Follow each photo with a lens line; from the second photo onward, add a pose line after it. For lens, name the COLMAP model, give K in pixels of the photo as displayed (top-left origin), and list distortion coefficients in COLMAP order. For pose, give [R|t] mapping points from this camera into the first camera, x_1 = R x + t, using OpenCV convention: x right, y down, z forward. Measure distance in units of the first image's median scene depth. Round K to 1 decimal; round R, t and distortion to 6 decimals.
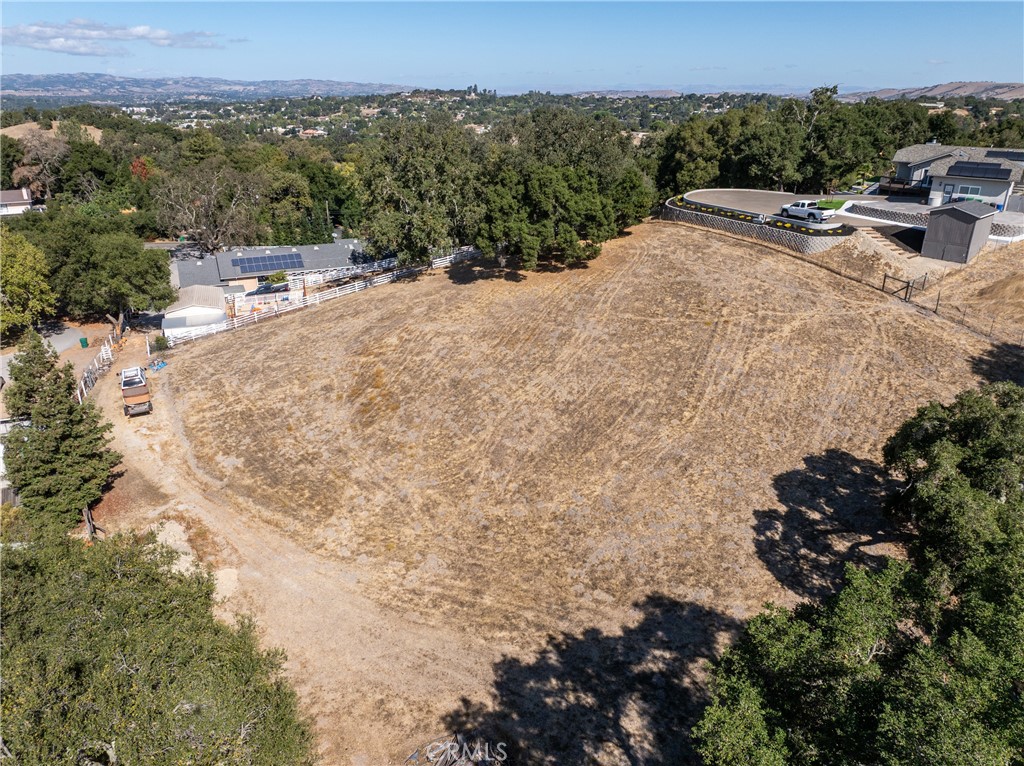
lens RADIAL K [[719.7, 0, 514.3], [0, 719.7, 374.8], [0, 0, 1]] dist [-0.044357, 0.014290]
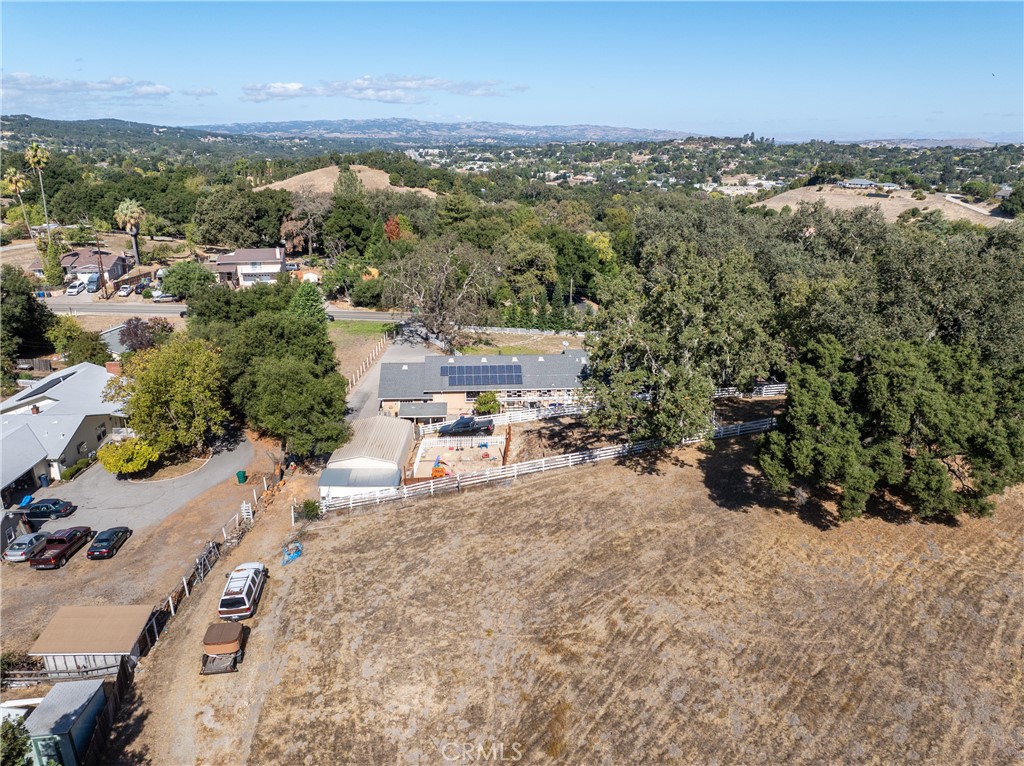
lens RADIAL K [[719.7, 0, 515.5], [0, 719.7, 375.2], [0, 0, 1]] dist [-0.044357, 0.014290]
pose [[0.937860, 0.110247, -0.329036, -0.049148], [-0.128550, 0.991109, -0.034327, -0.185327], [0.322326, 0.074492, 0.943693, 0.324729]]
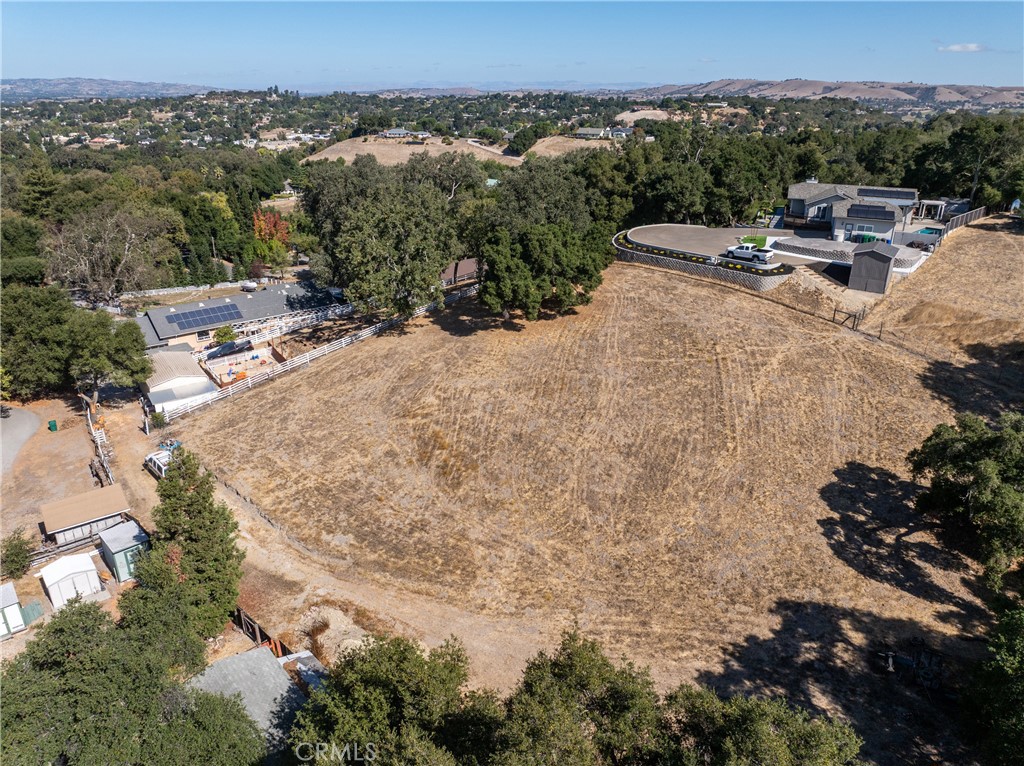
lens RADIAL K [[719.7, 0, 514.9], [0, 719.7, 375.2], [0, 0, 1]] dist [-0.044357, 0.014290]
pose [[0.966585, -0.094503, 0.238290, -0.245790], [0.093673, 0.995493, 0.014832, -0.072671], [-0.238618, 0.007985, 0.971081, -0.058406]]
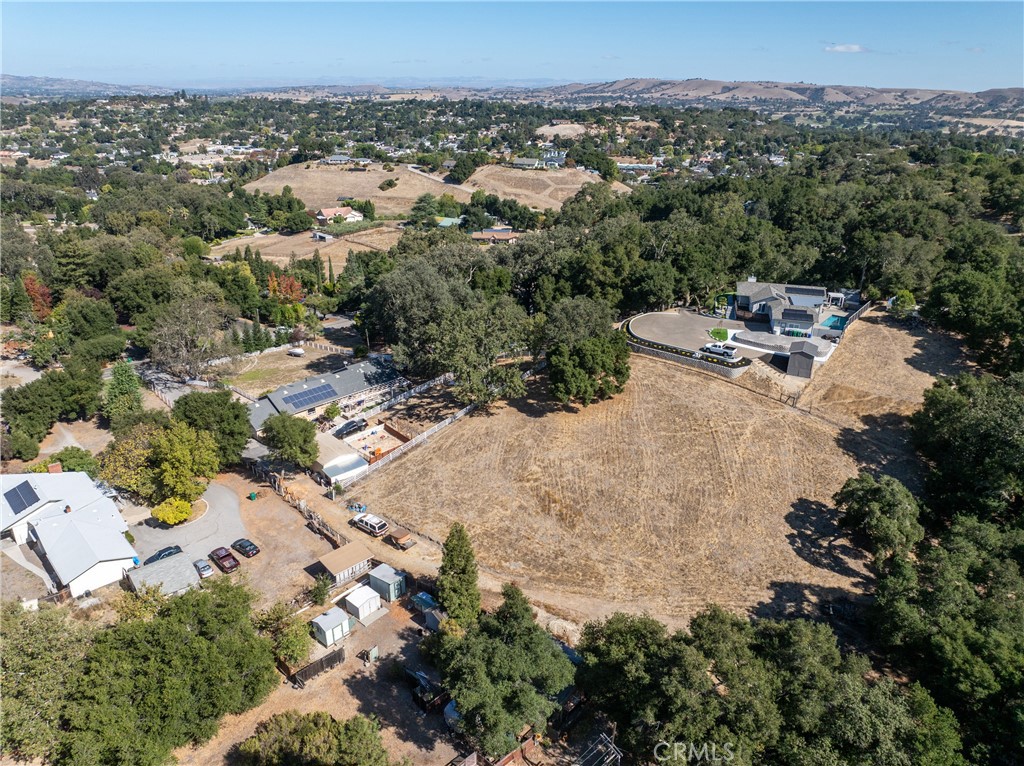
lens RADIAL K [[719.7, 0, 514.5], [0, 719.7, 373.5], [0, 0, 1]] dist [-0.044357, 0.014290]
pose [[0.928675, -0.132471, 0.346430, -0.618418], [0.129998, 0.991046, 0.030479, -0.261965], [-0.347365, 0.016730, 0.937581, -0.435675]]
